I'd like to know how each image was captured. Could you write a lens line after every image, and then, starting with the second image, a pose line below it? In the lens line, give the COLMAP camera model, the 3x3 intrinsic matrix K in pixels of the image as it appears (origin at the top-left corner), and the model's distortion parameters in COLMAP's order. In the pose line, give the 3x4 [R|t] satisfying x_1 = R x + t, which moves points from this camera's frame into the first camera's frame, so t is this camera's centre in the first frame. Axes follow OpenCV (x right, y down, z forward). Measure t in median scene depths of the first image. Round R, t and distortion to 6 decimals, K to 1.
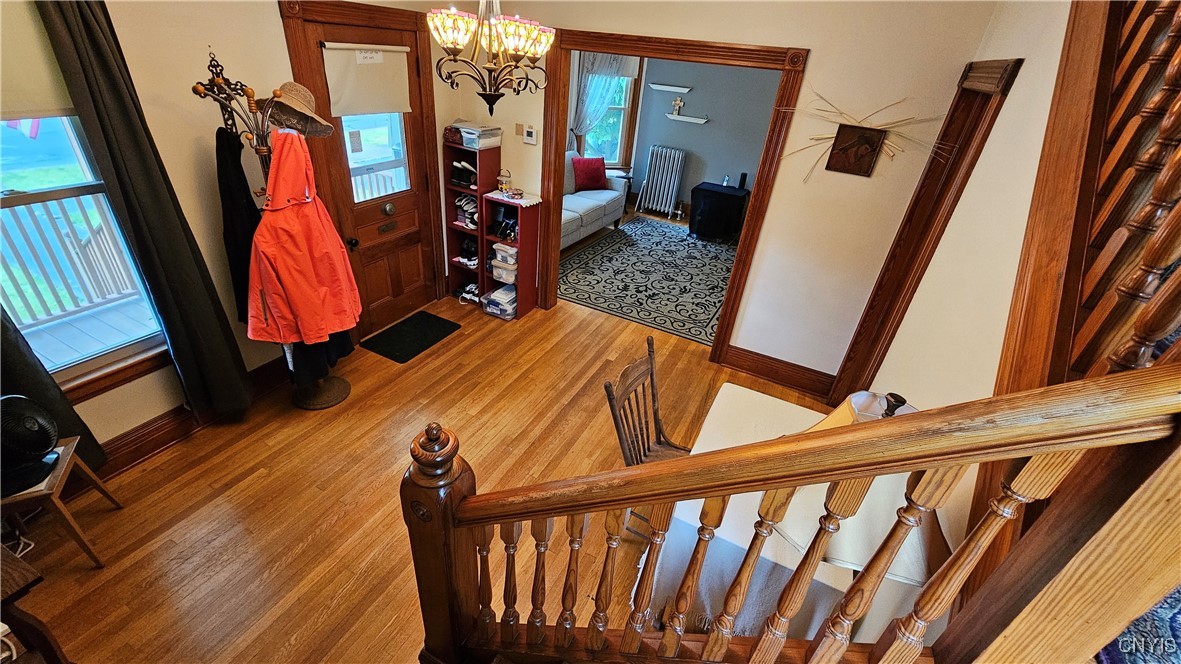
lens RADIAL K [[482.5, 0, 590.9], [0, 482.5, 328.2], [0, 0, 1]] dist [0.000953, 0.000022]
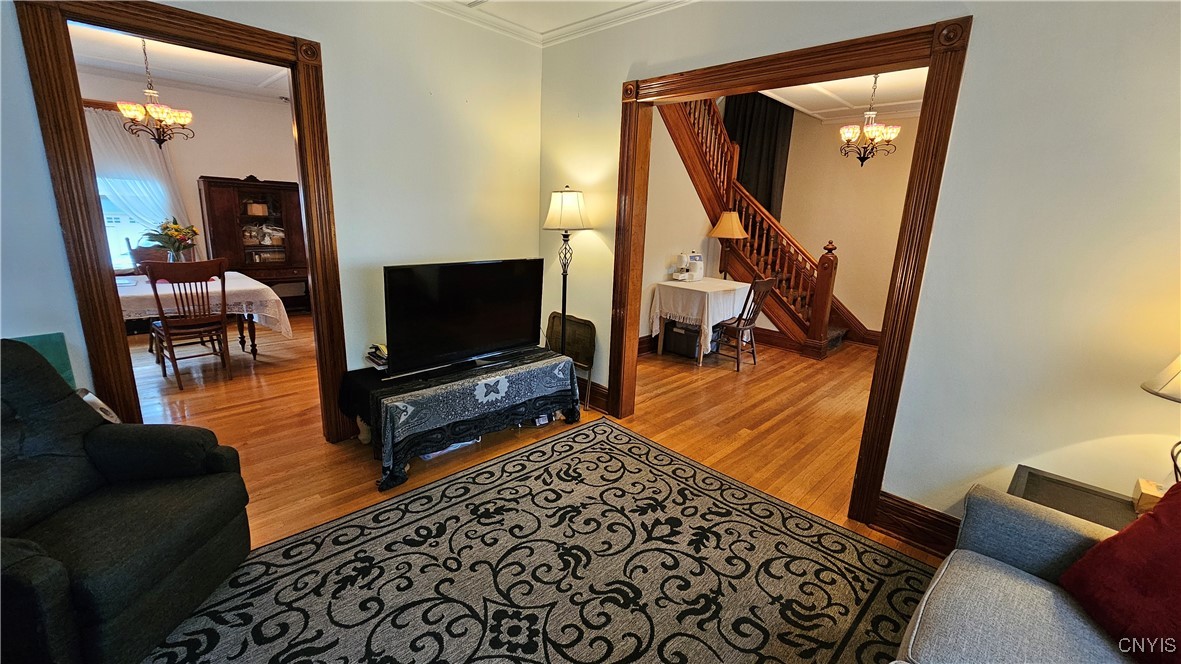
lens RADIAL K [[482.5, 0, 590.9], [0, 482.5, 328.2], [0, 0, 1]] dist [0.000953, 0.000022]
pose [[-0.944233, -0.188206, 0.270189, 0.088436], [0.052458, 0.724090, 0.687708, -0.563200], [-0.325072, 0.663530, -0.673837, 1.278054]]
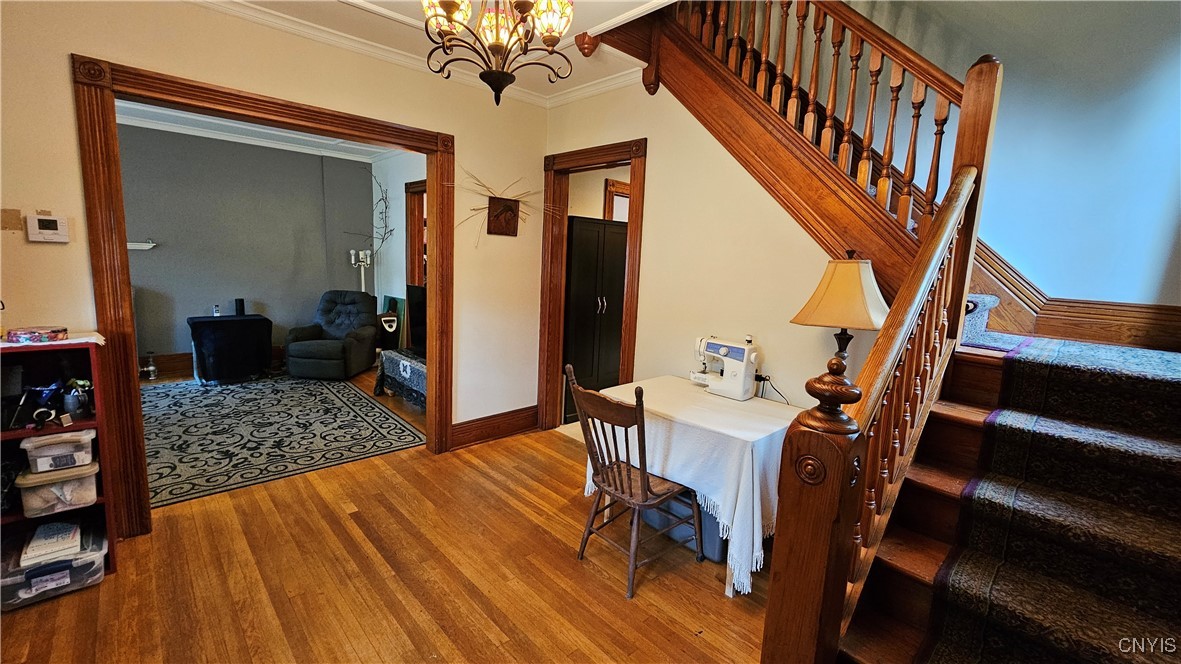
lens RADIAL K [[486.8, 0, 593.6], [0, 486.8, 327.2], [0, 0, 1]] dist [-0.001821, -0.000011]
pose [[0.344759, -0.204710, 0.916097, -0.354023], [0.460099, 0.887511, 0.025171, -0.024864], [-0.818199, 0.412818, 0.400165, 0.261022]]
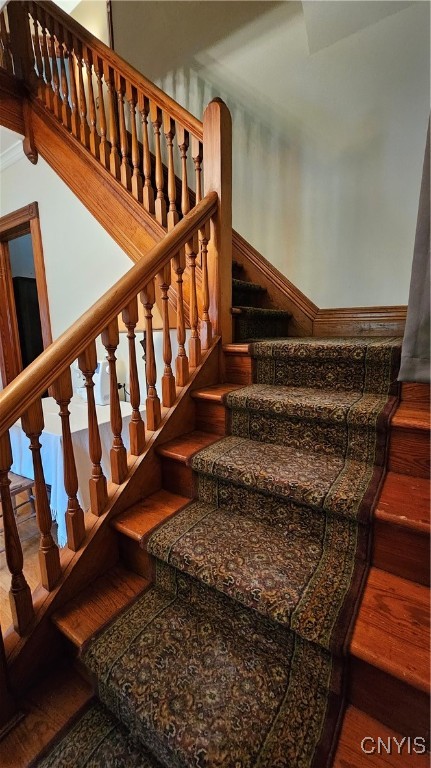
lens RADIAL K [[313.7, 0, 215.5], [0, 313.7, 384.0], [0, 0, 1]] dist [0.000953, 0.000022]
pose [[0.138189, -0.262096, 0.955097, -0.209086], [0.521517, 0.839081, 0.154803, 0.124031], [-0.841976, 0.476707, 0.252639, 0.124566]]
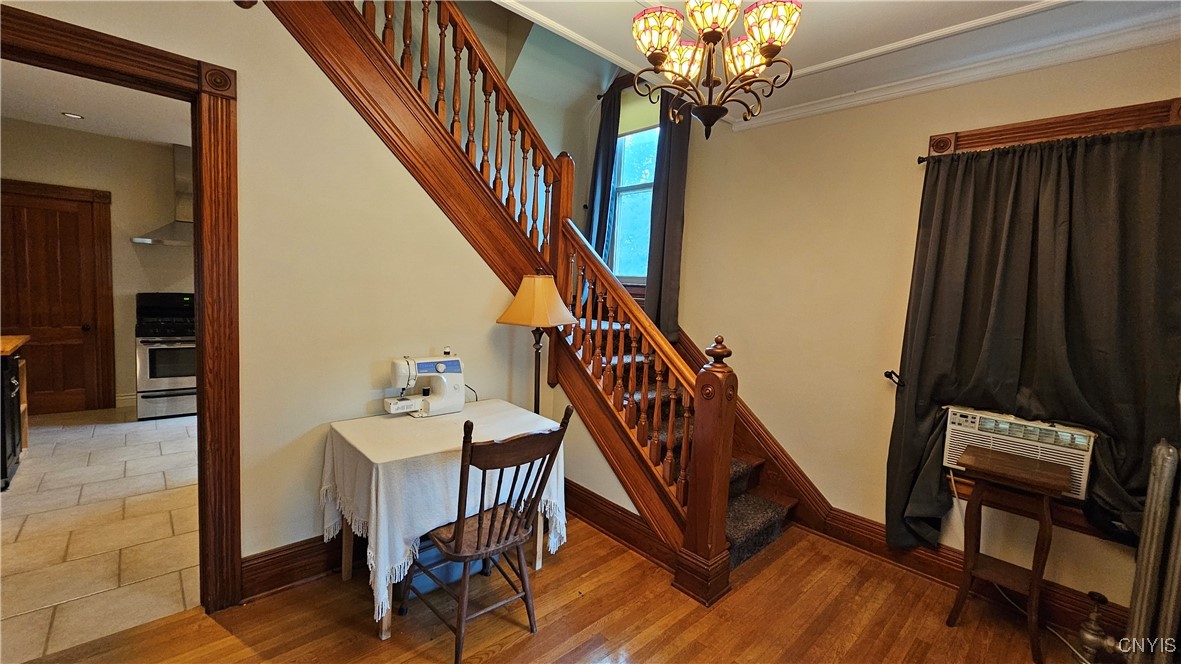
lens RADIAL K [[482.5, 0, 590.9], [0, 482.5, 328.2], [0, 0, 1]] dist [0.000953, 0.000022]
pose [[-0.930676, -0.161673, 0.328184, -0.125075], [0.057240, 0.821660, 0.567097, -0.237917], [-0.361340, 0.546568, -0.755445, 0.676196]]
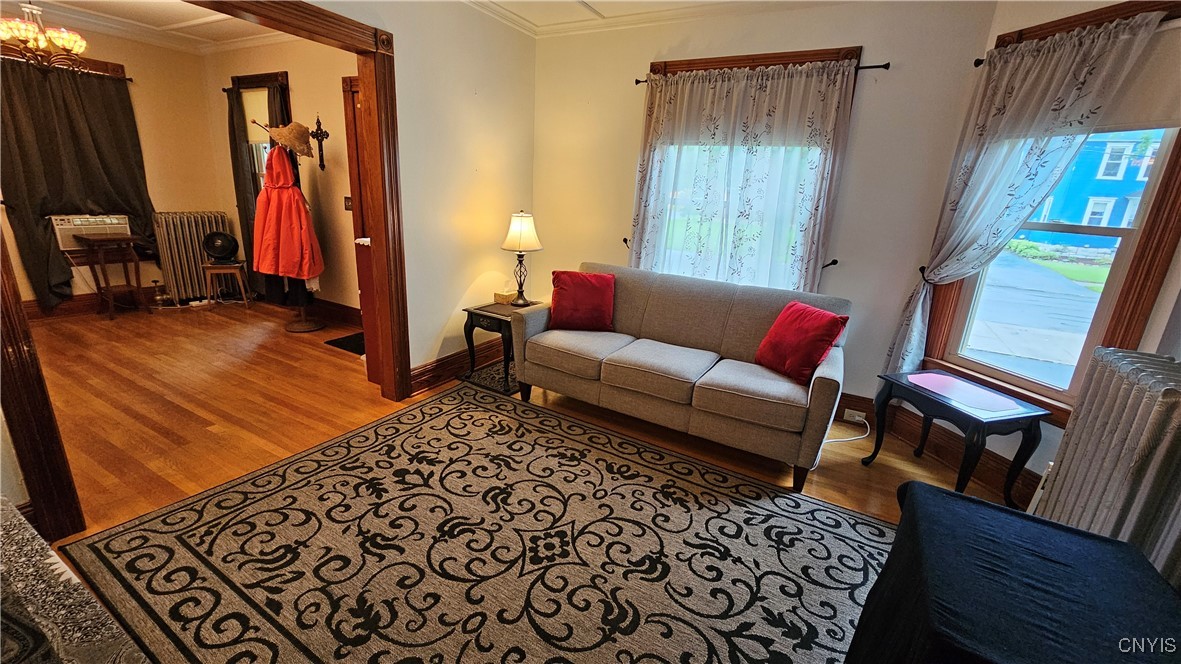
lens RADIAL K [[482.5, 0, 590.9], [0, 482.5, 328.2], [0, 0, 1]] dist [0.000953, 0.000022]
pose [[-0.042431, 0.191420, -0.980591, 0.574409], [-0.551995, 0.813585, 0.182704, -0.413363], [0.832767, 0.549033, 0.071142, 1.099053]]
